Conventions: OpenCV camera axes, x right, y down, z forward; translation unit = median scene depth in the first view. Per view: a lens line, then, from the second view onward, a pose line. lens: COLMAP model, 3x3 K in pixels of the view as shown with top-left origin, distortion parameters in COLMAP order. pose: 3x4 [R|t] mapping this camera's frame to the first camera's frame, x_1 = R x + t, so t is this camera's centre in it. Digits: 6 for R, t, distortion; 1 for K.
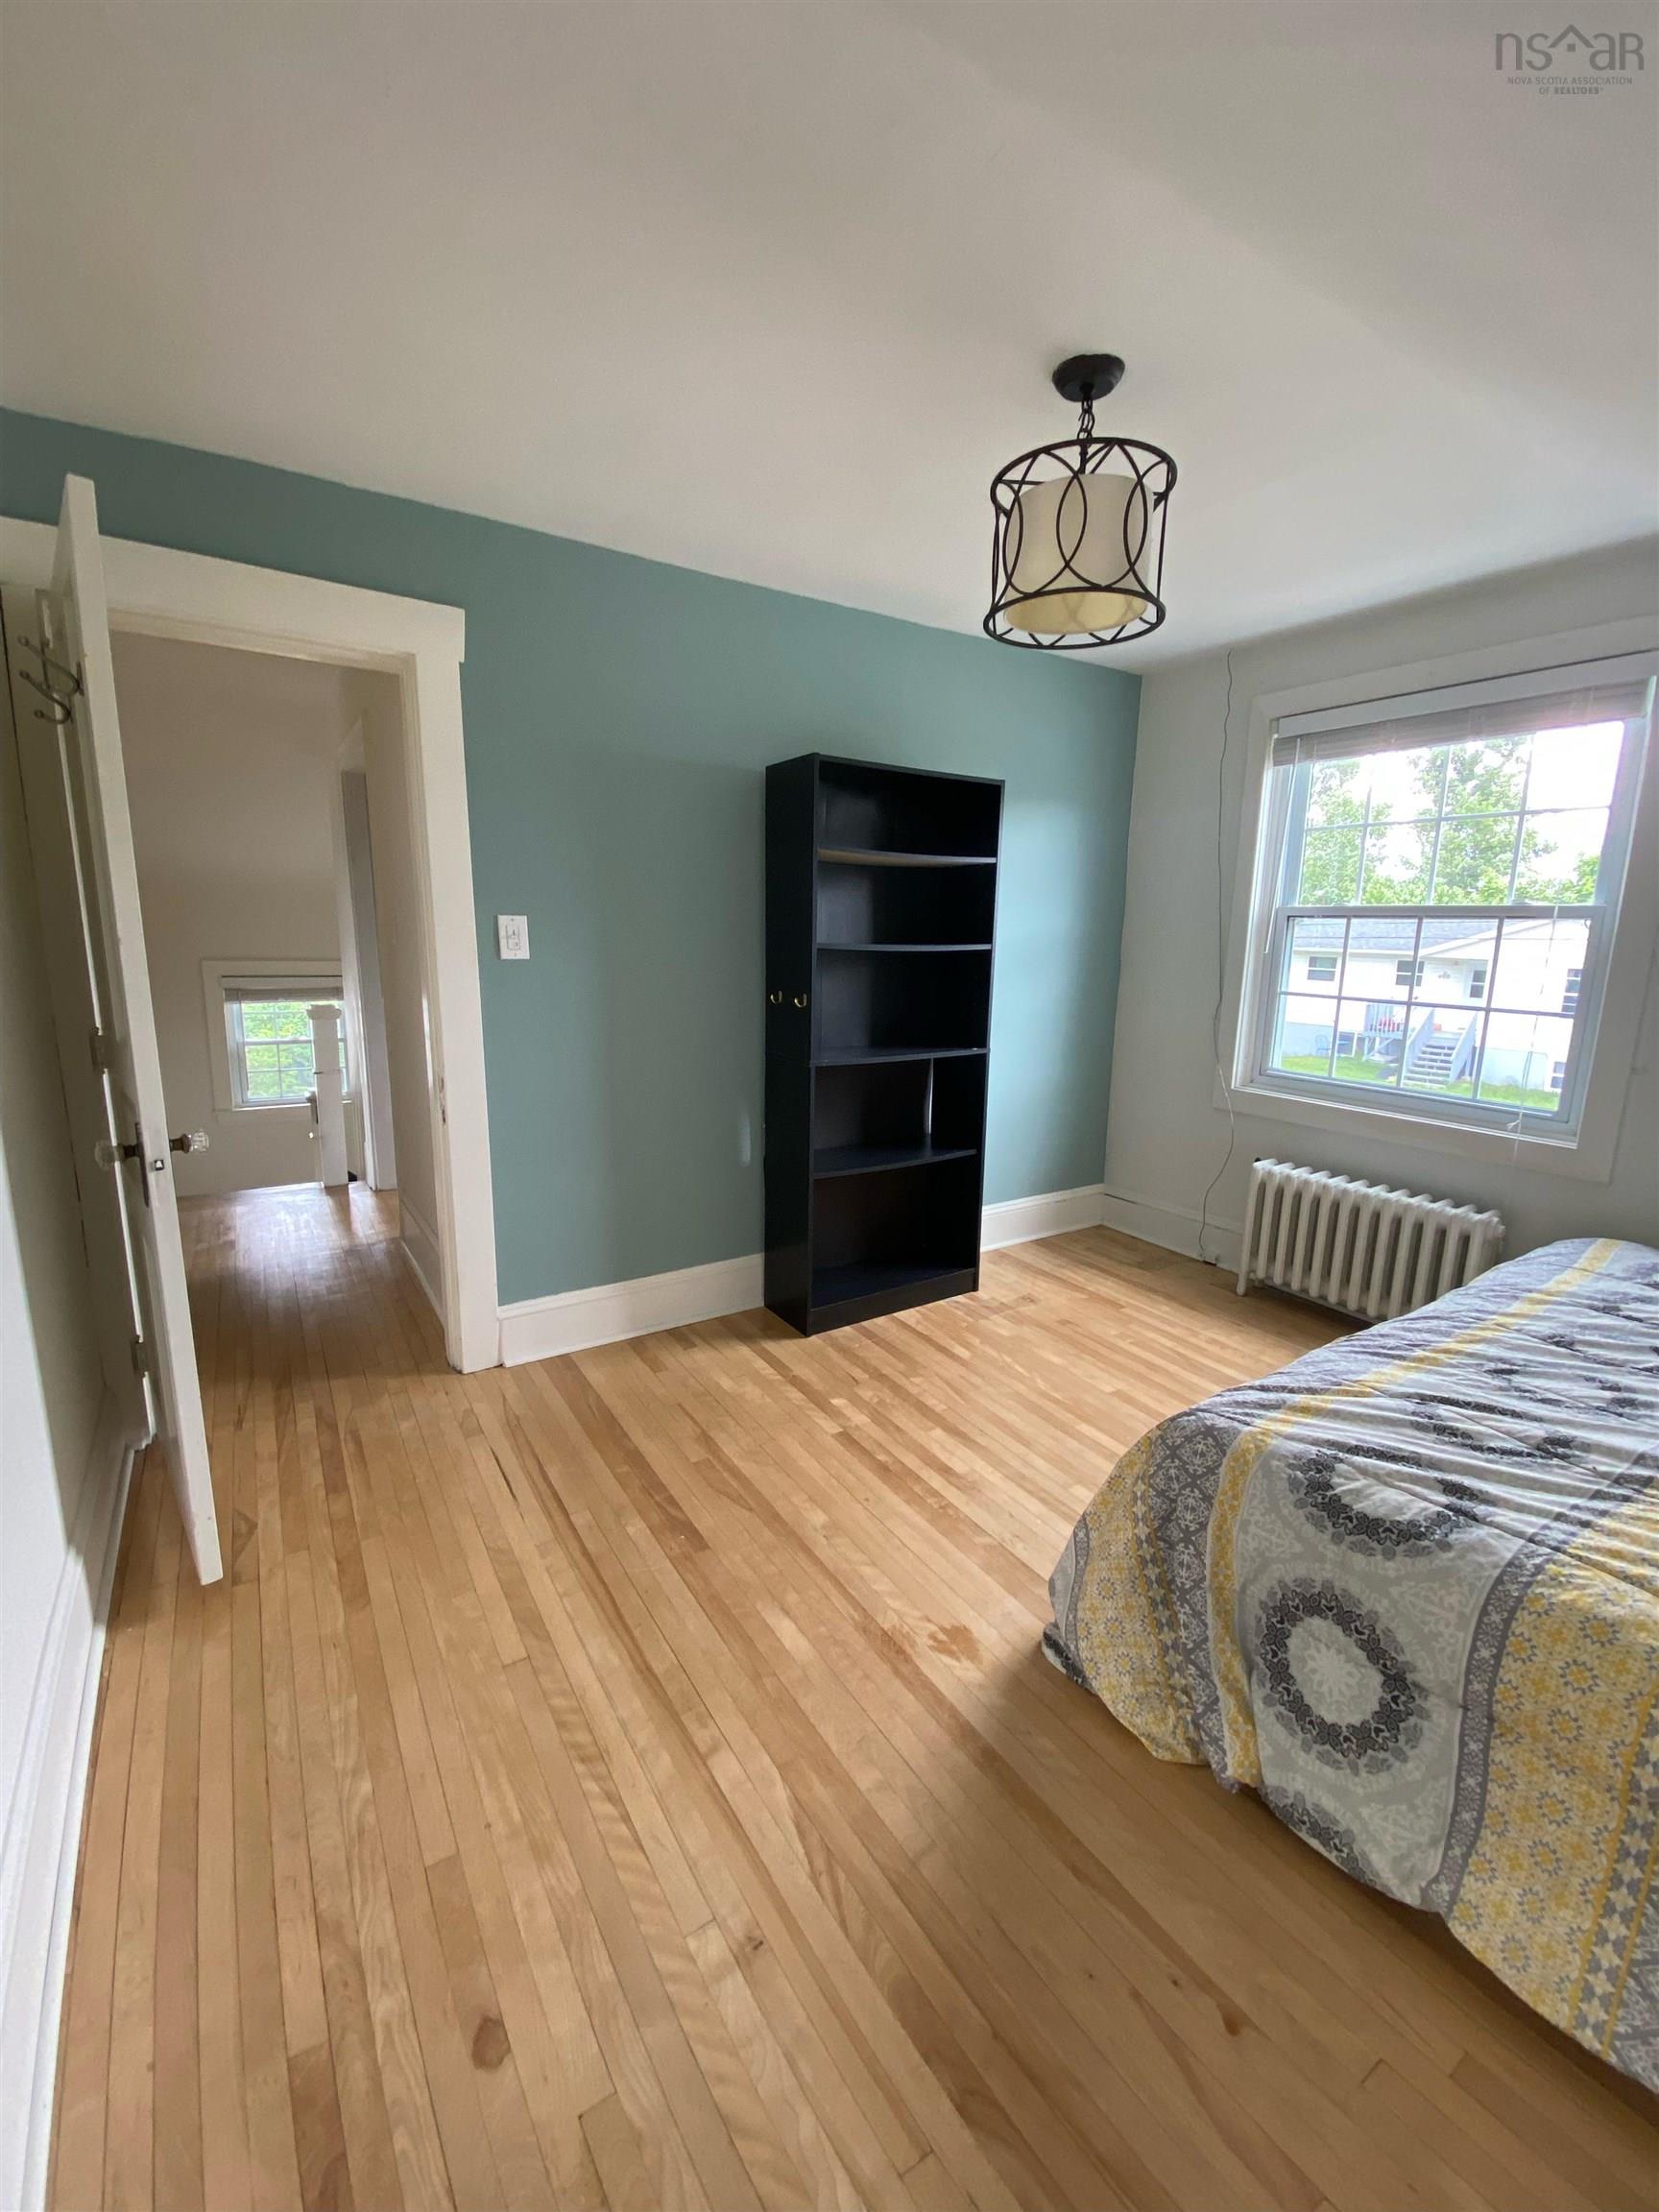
lens RADIAL K [[900.5, 0, 836.8], [0, 900.5, 1094.7], [0, 0, 1]] dist [0.008471, -0.015697]
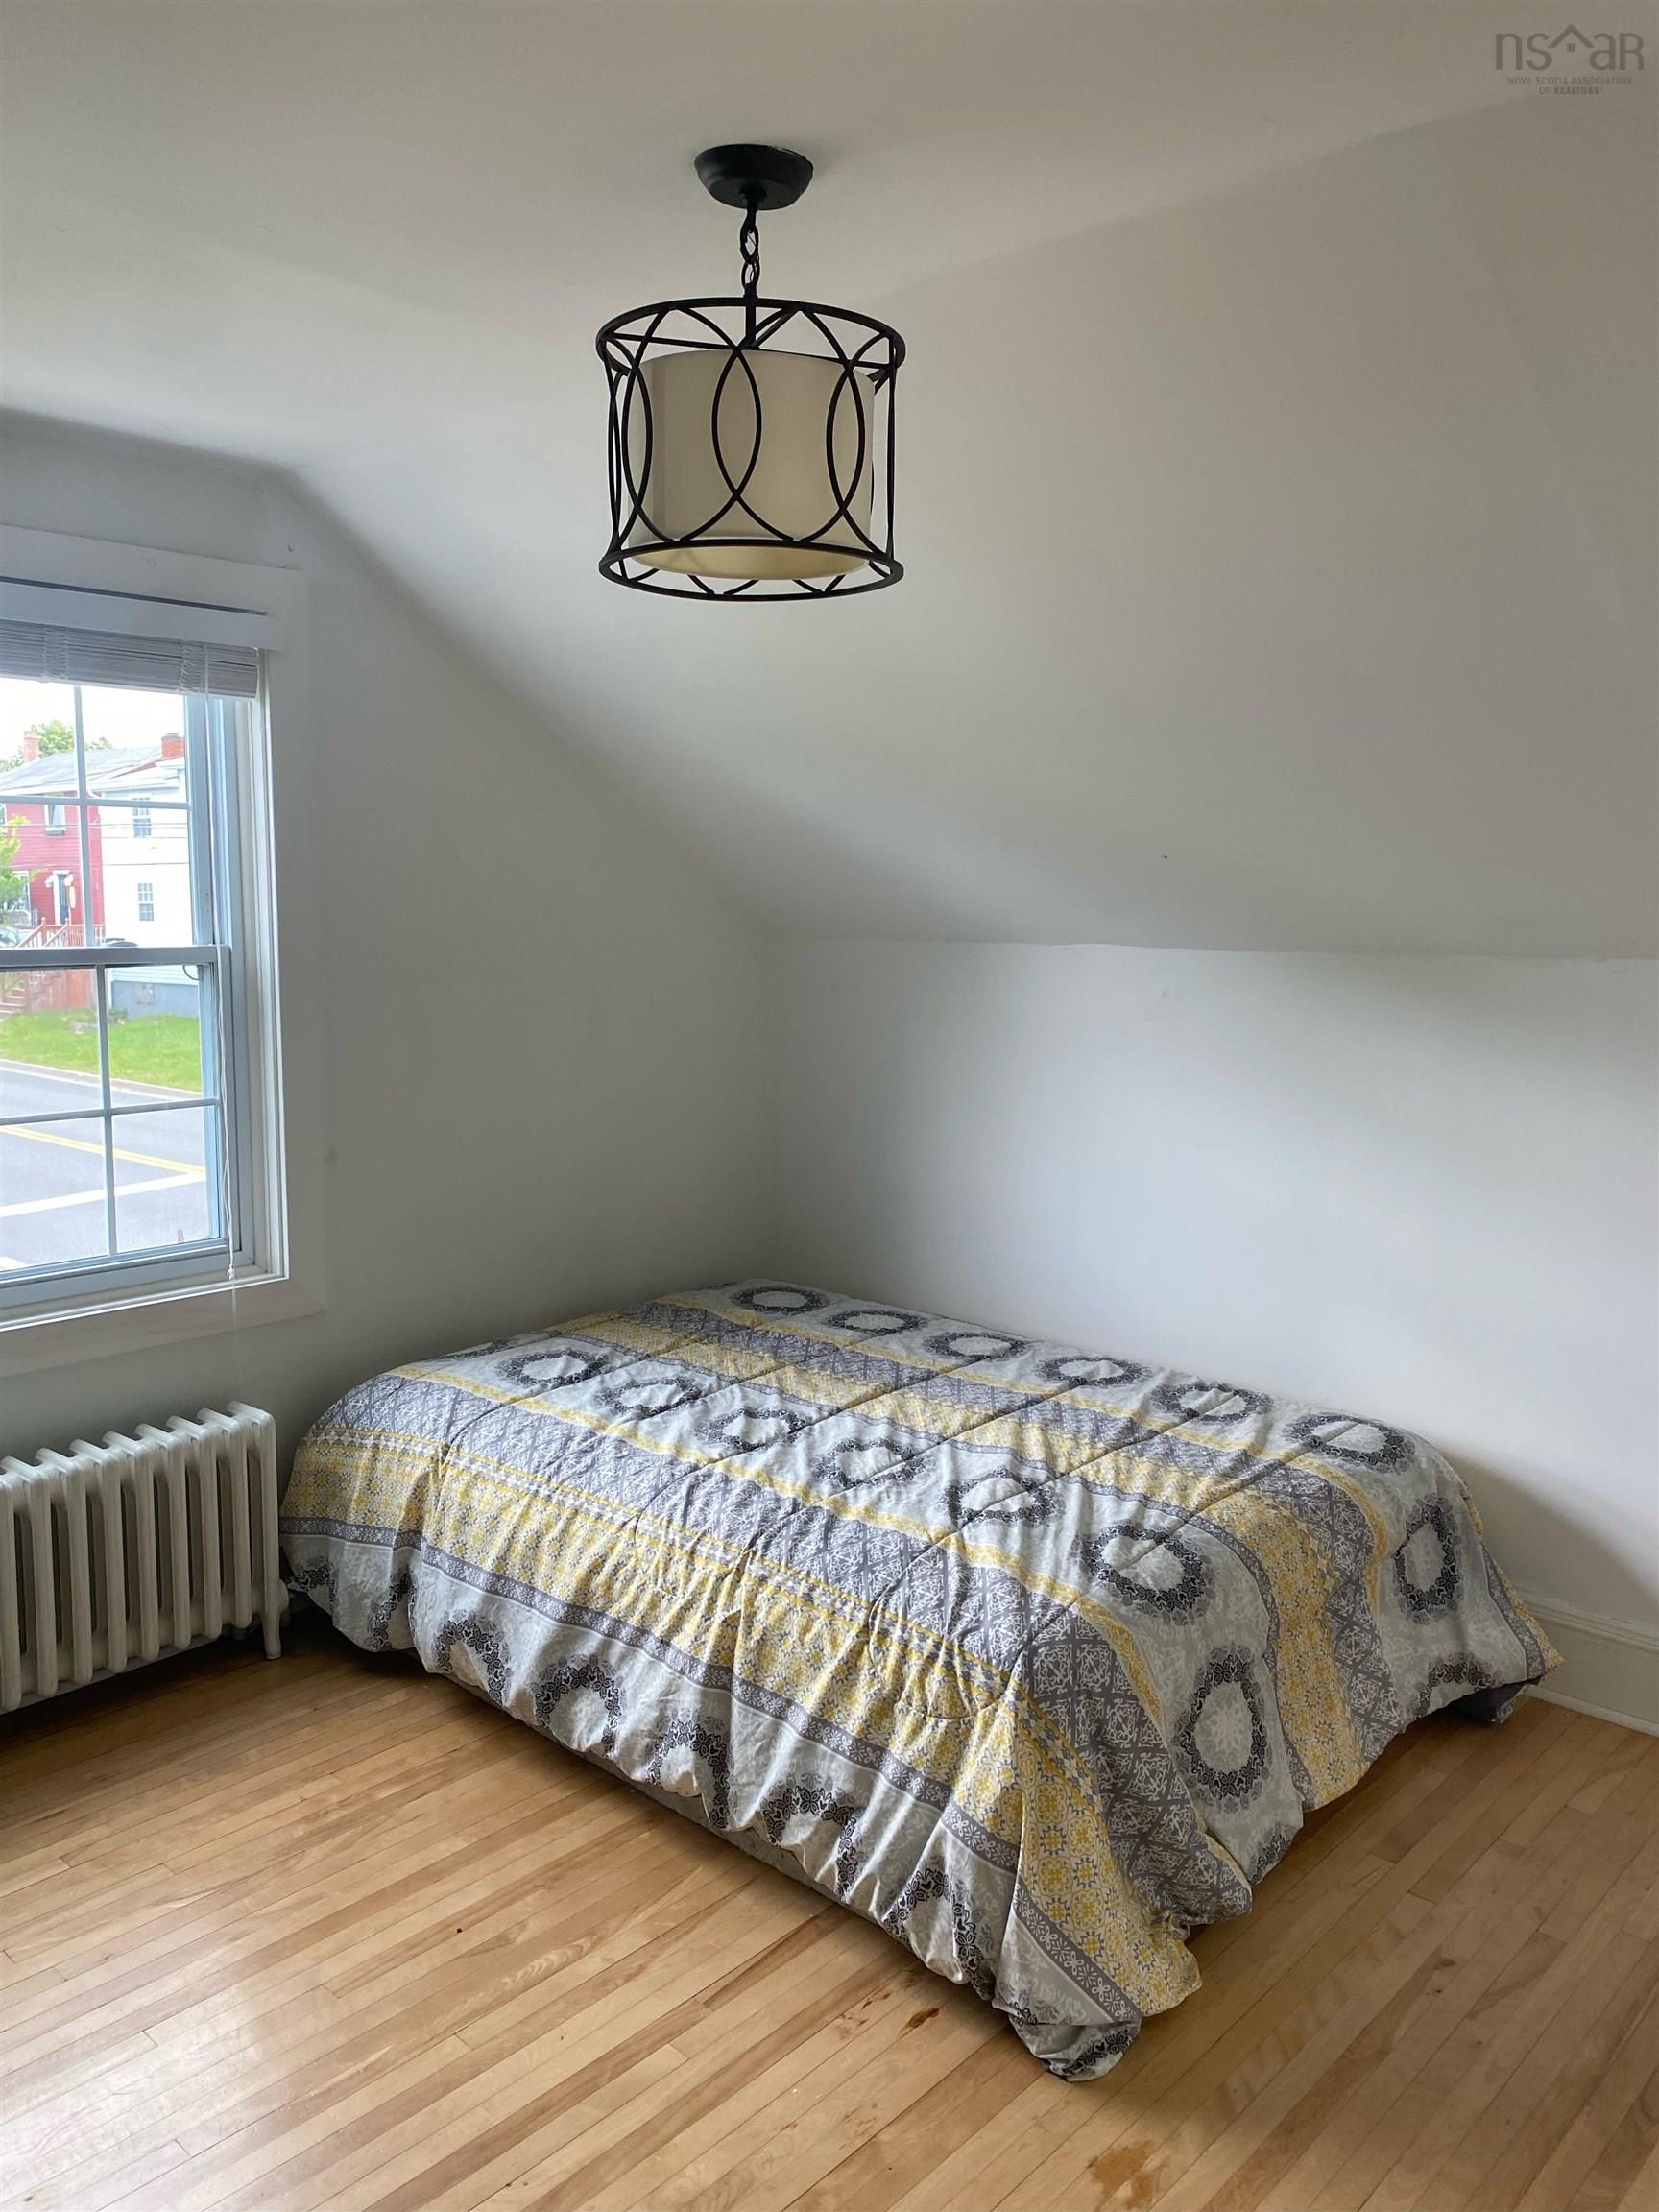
lens RADIAL K [[1674.8, 0, 829.5], [0, 1674.8, 1106.0], [0, 0, 1]] dist [0.005322, -0.011441]
pose [[-0.232985, -0.150426, 0.960776, -0.902633], [0.172008, 0.966013, 0.192957, -0.421667], [-0.957148, 0.210217, -0.199191, 1.349794]]
